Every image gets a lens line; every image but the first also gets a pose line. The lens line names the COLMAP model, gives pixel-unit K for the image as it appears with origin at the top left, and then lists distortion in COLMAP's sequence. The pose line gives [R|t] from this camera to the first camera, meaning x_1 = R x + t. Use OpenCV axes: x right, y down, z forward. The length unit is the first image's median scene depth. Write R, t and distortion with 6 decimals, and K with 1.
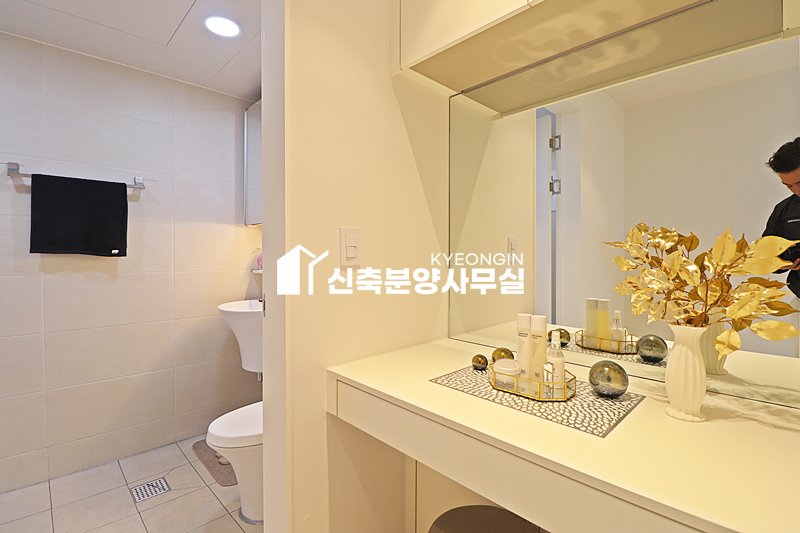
lens RADIAL K [[369.6, 0, 401.2], [0, 369.6, 266.4], [0, 0, 1]] dist [-0.003622, -0.009141]
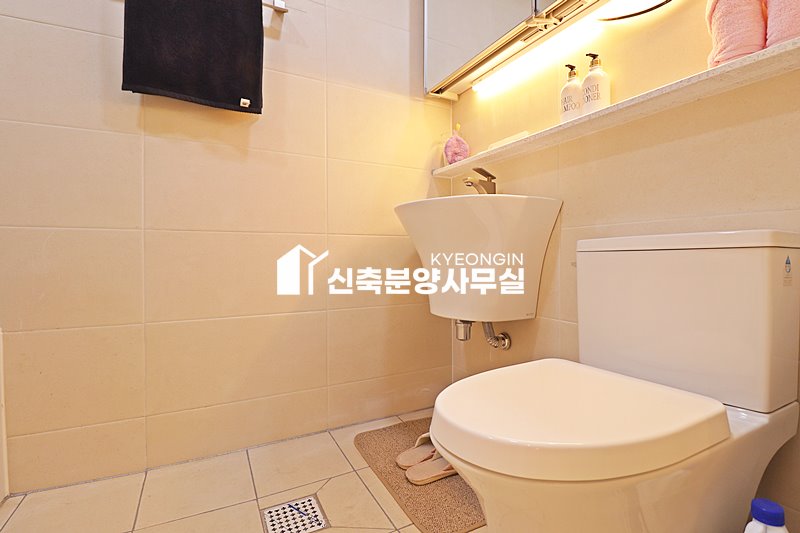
lens RADIAL K [[369.6, 0, 404.6], [0, 369.6, 264.8], [0, 0, 1]] dist [-0.003622, -0.009141]
pose [[0.956637, -0.007765, -0.291180, -0.346228], [0.003110, 0.999860, -0.016446, 0.236064], [0.291267, 0.014828, 0.956527, 0.492059]]
